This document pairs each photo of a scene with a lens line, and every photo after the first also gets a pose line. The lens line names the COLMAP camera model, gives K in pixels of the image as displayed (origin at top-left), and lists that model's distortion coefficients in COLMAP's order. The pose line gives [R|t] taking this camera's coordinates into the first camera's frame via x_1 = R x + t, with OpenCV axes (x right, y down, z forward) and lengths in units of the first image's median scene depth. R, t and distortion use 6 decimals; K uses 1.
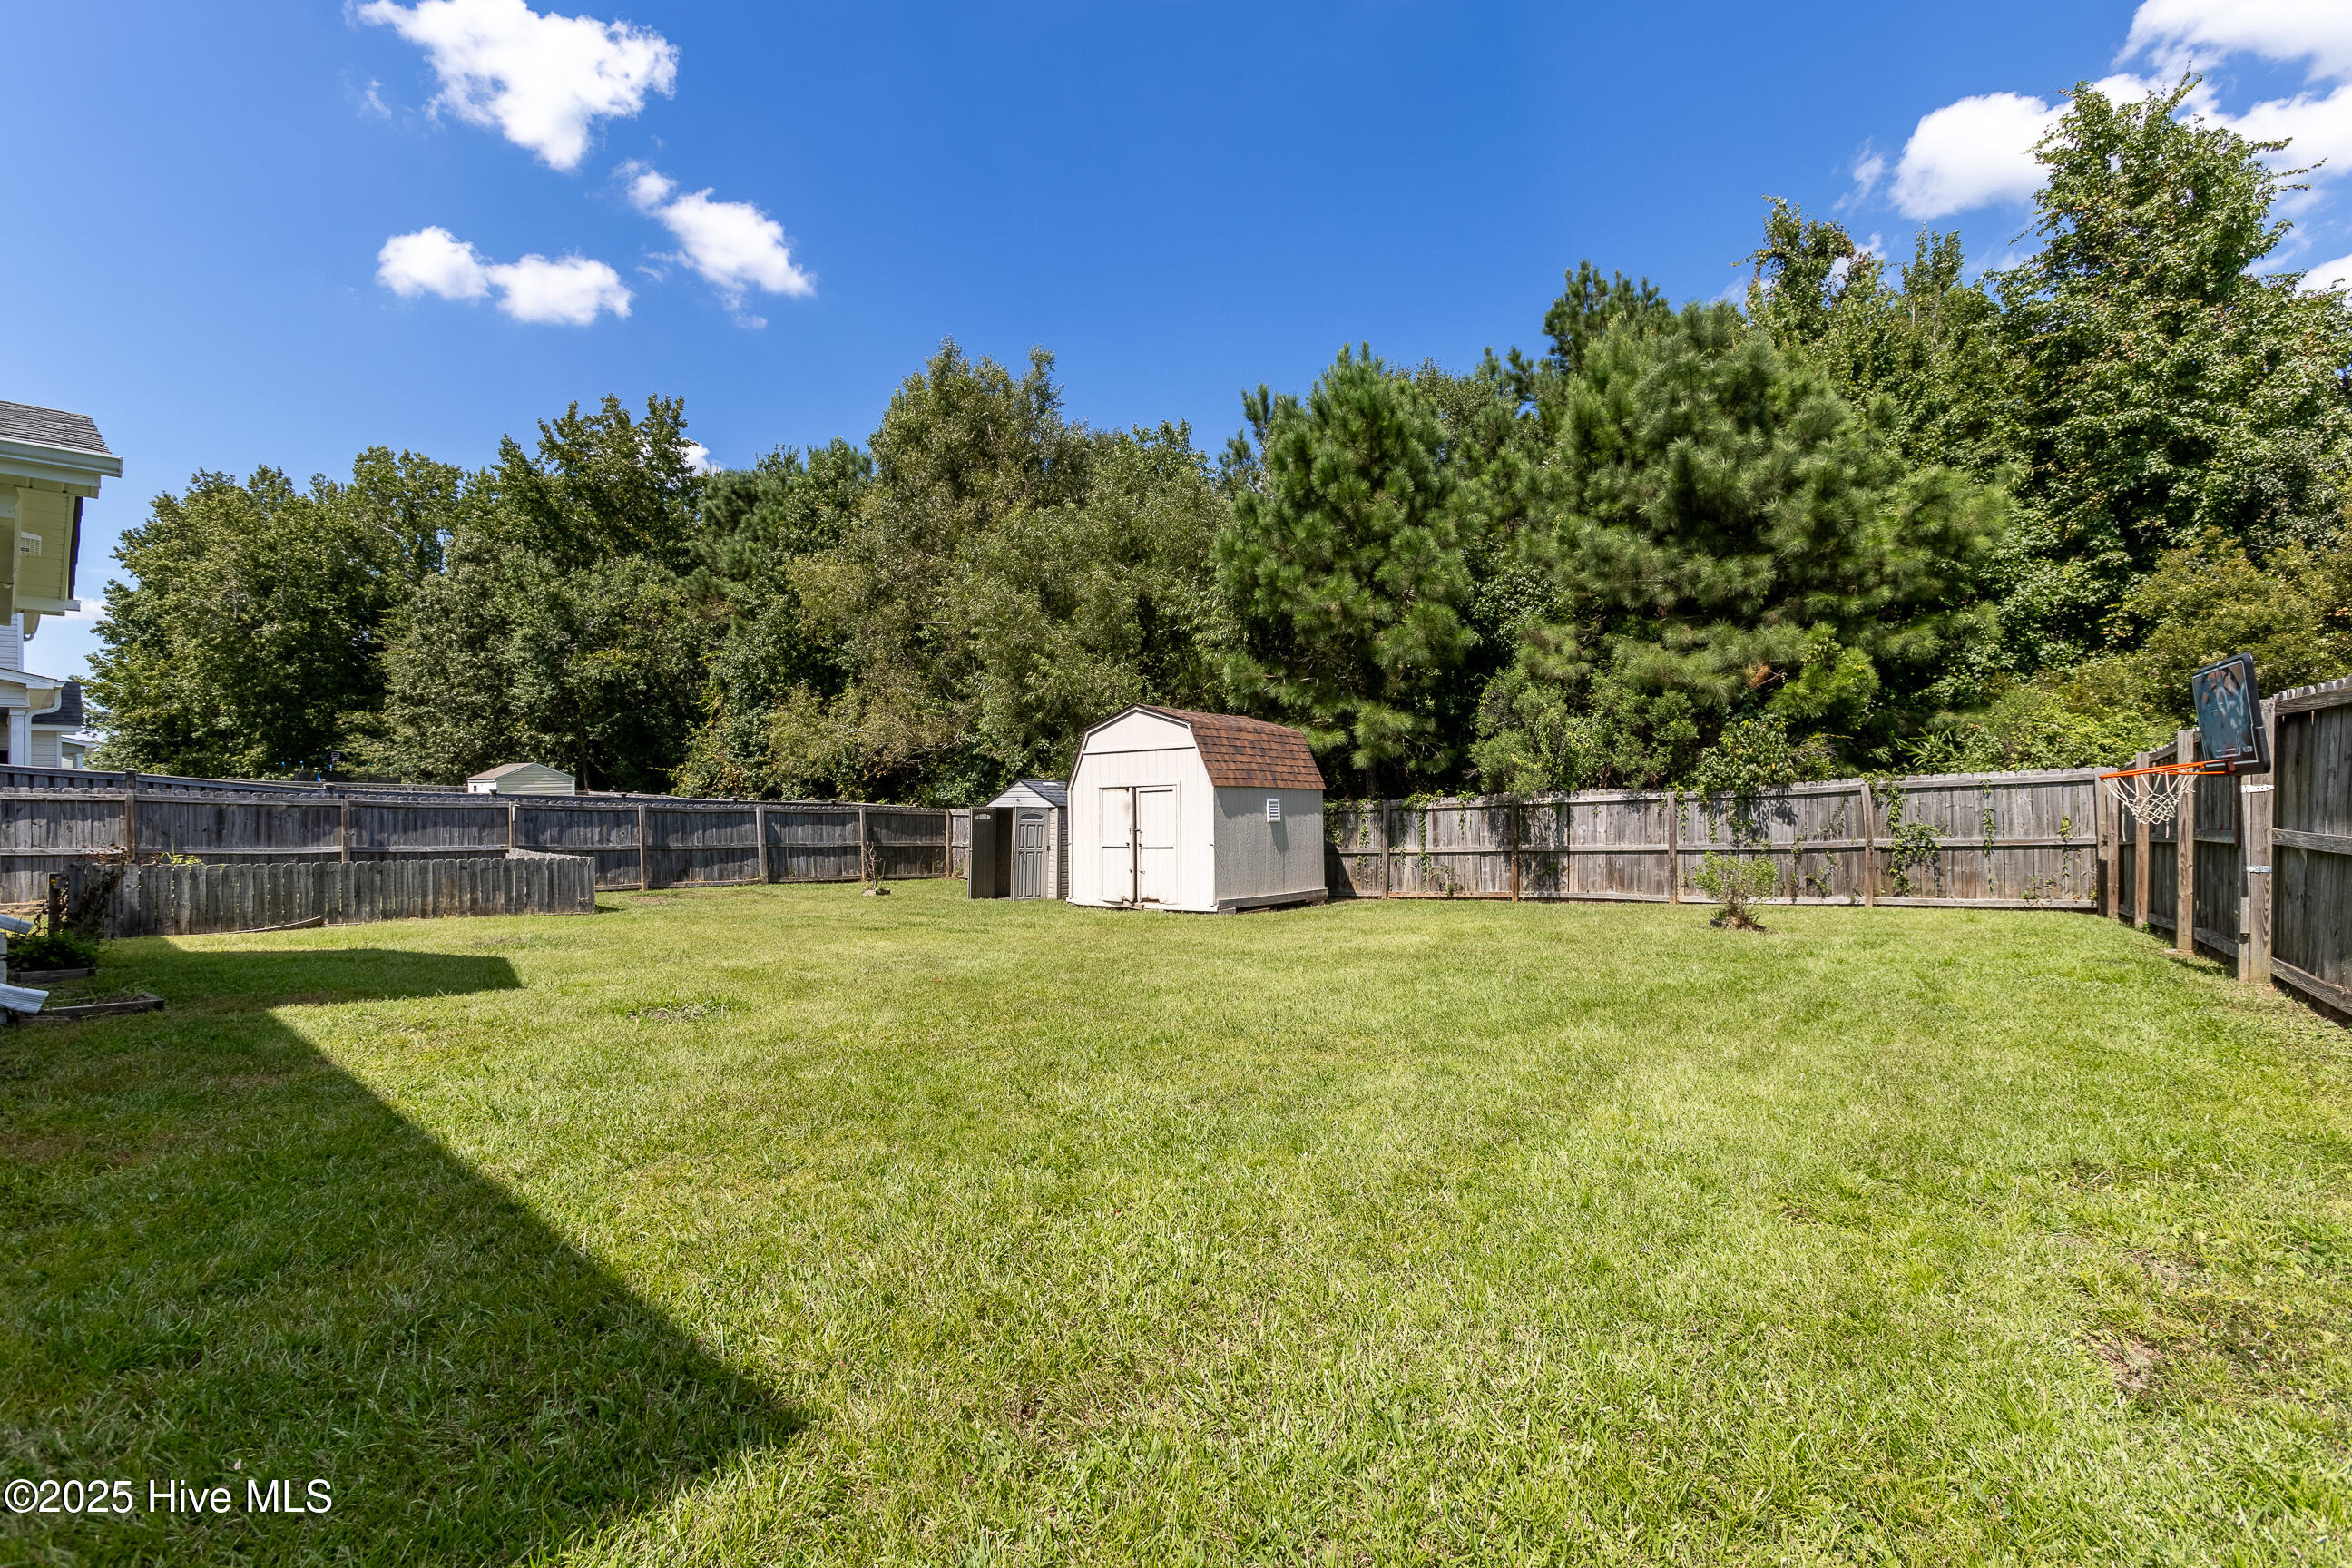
lens RADIAL K [[1065.9, 0, 1168.1], [0, 1065.9, 788.0], [0, 0, 1]] dist [0.000614, 0.002406]
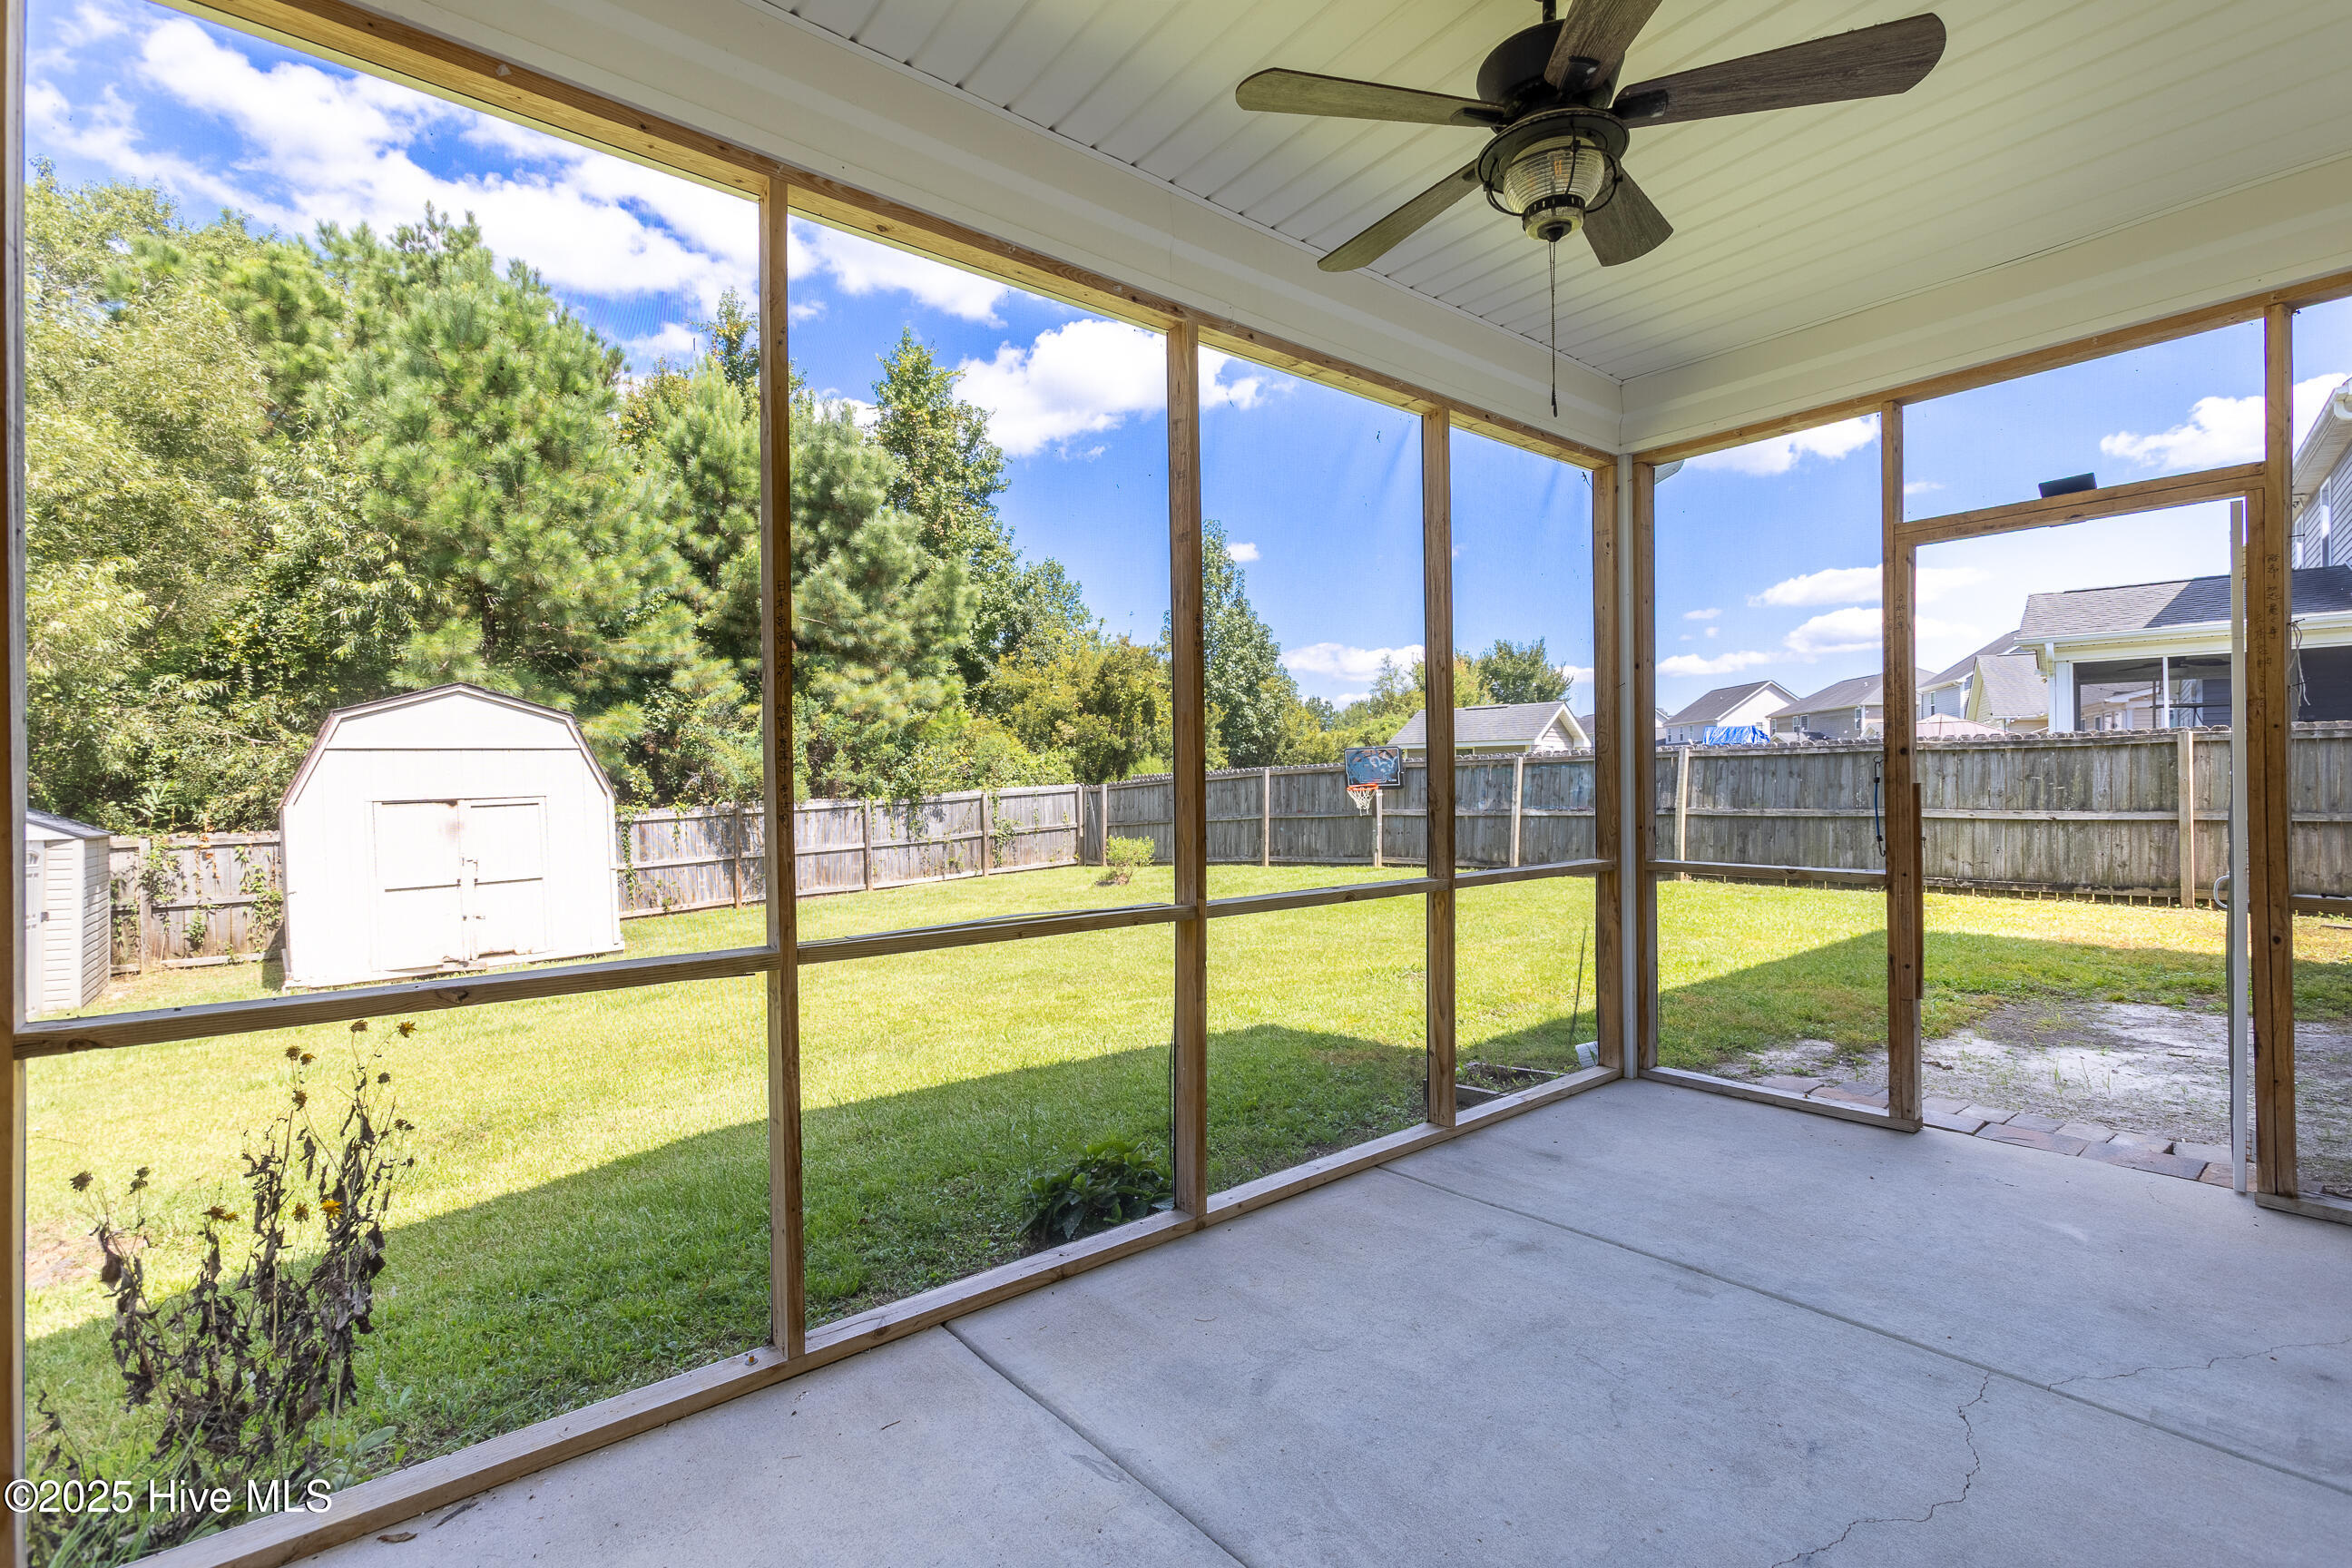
lens RADIAL K [[1065.9, 0, 1172.2], [0, 1065.9, 775.6], [0, 0, 1]] dist [0.000614, 0.002406]
pose [[0.175800, 0.015857, 0.984298, -0.659847], [0.008596, 0.999807, -0.017642, 0.000054], [-0.984388, 0.011563, 0.175630, 0.420672]]
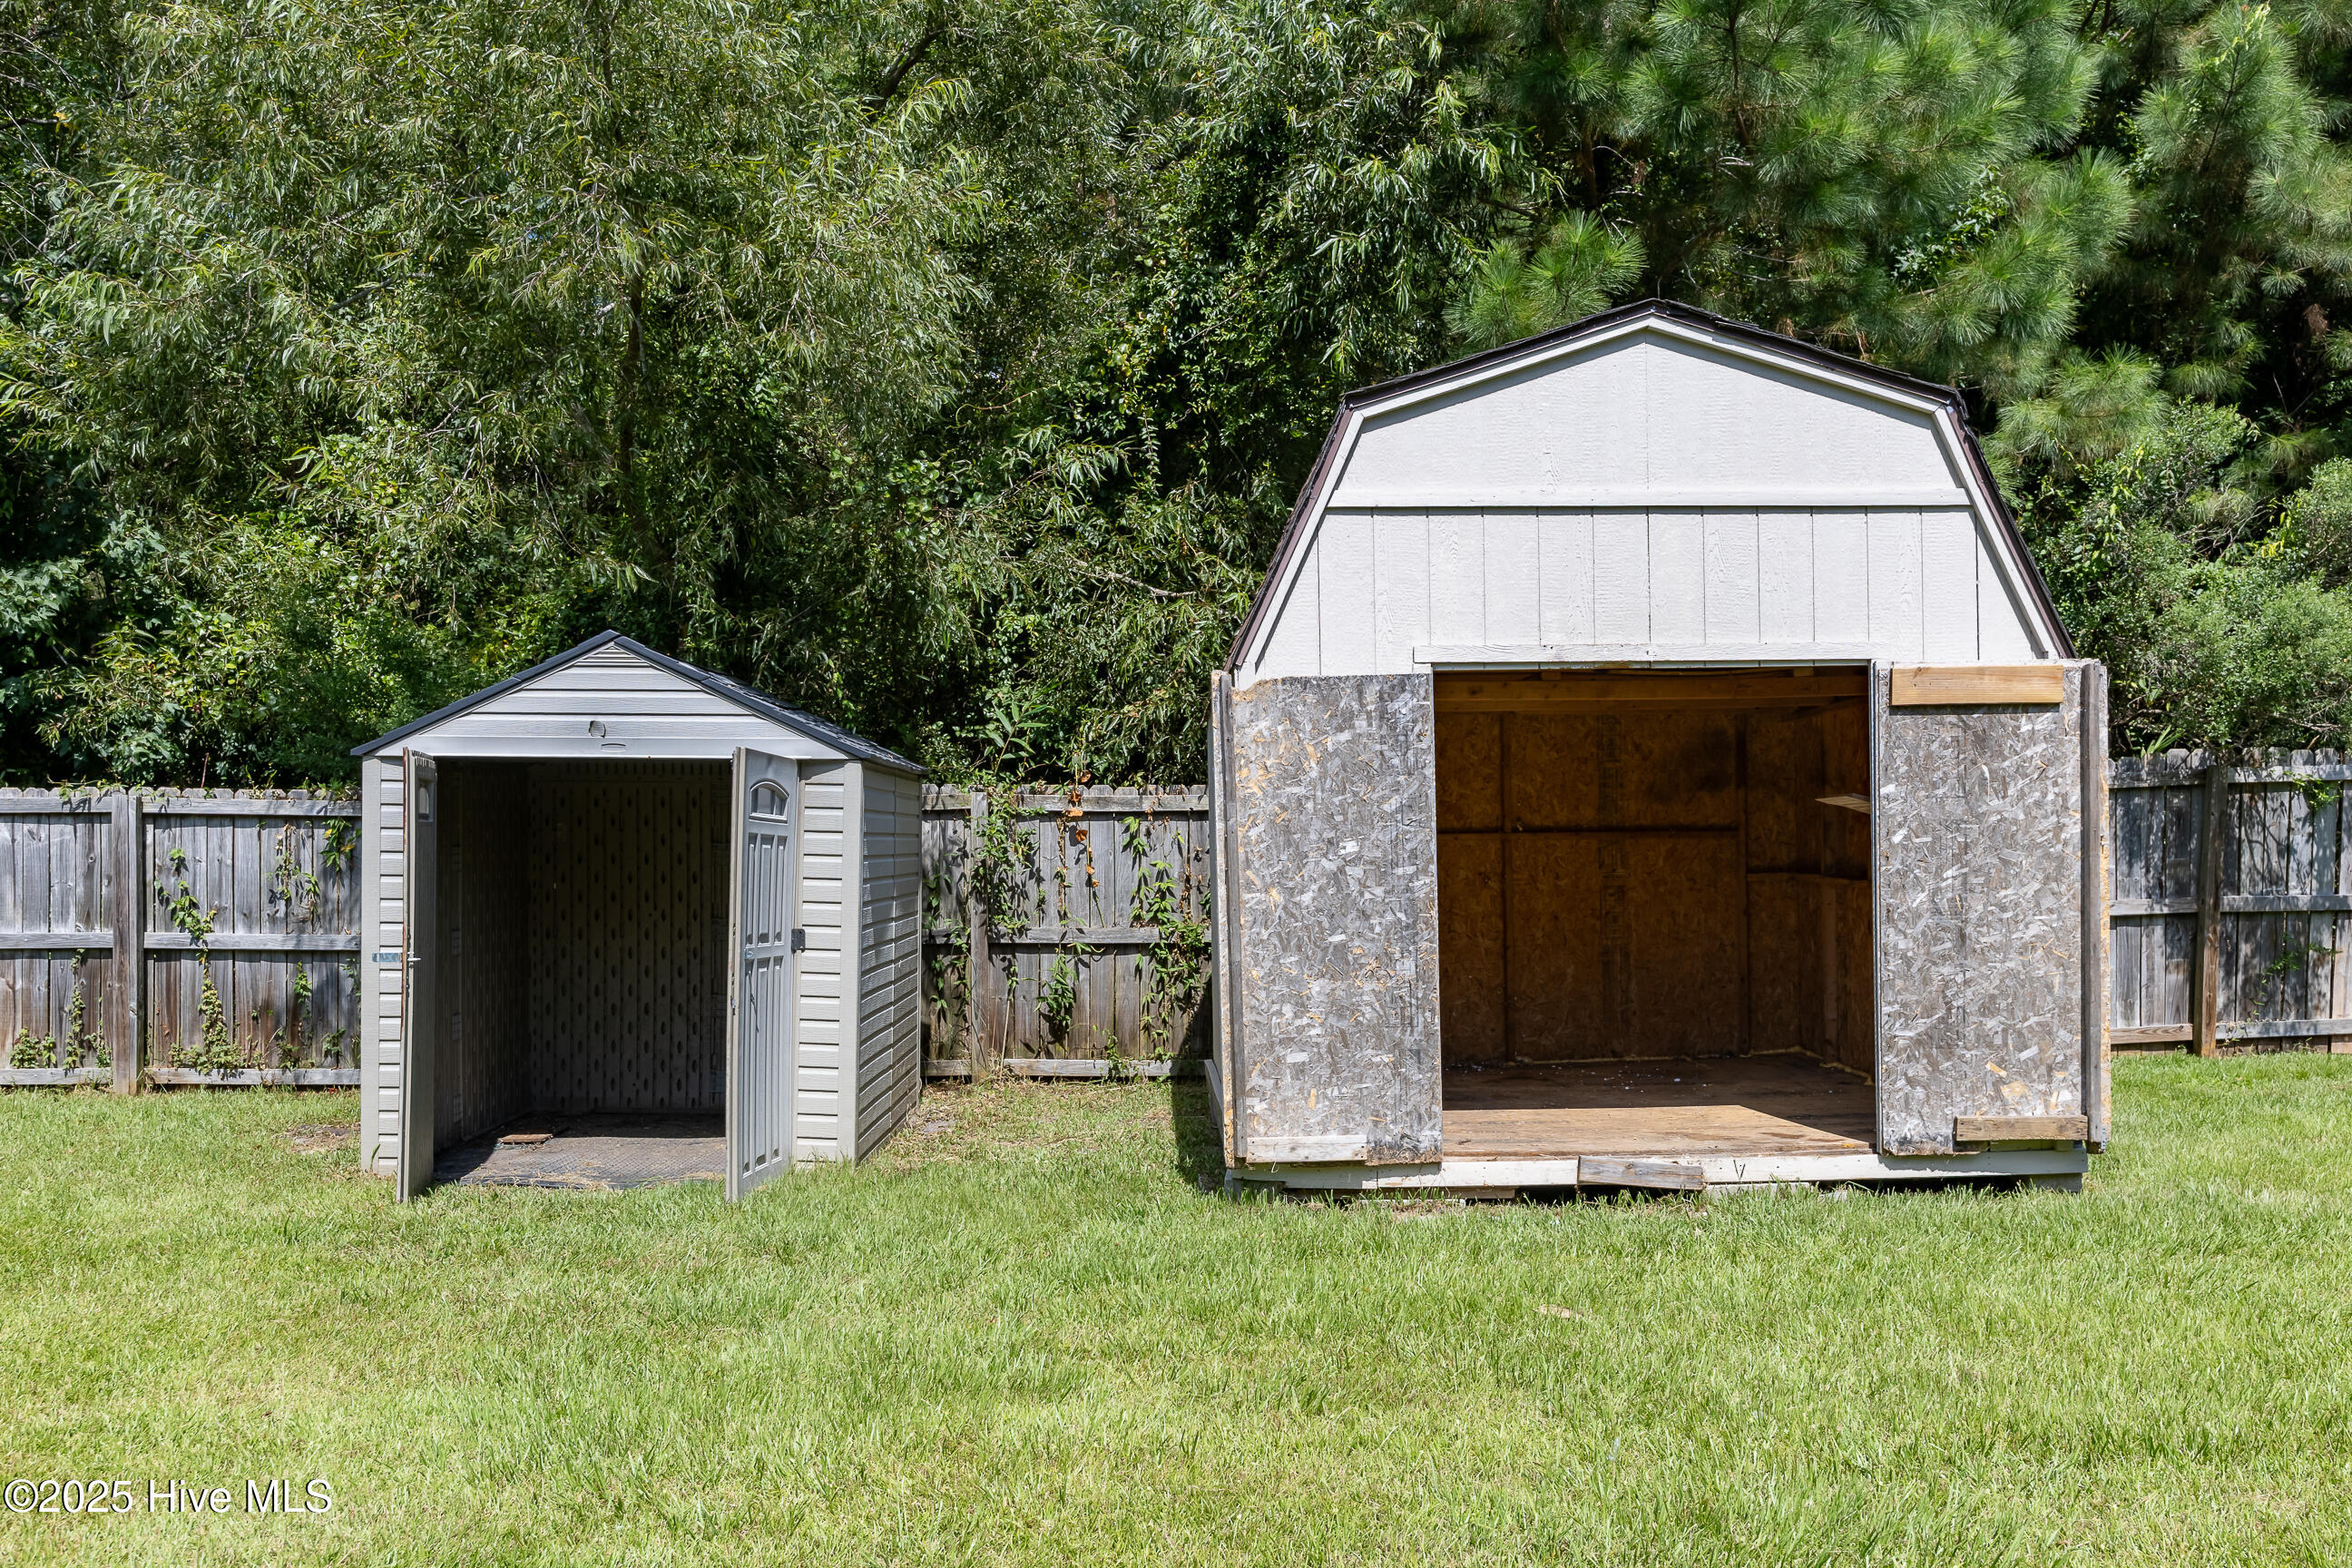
lens RADIAL K [[1978.5, 0, 1173.0], [0, 1978.5, 789.5], [0, 0, 1]] dist [0.015134, -0.000494]
pose [[0.761278, 0.023557, 0.647997, -0.398781], [-0.015864, 0.999717, -0.017706, 0.036986], [-0.648231, 0.003200, 0.761437, 0.755103]]
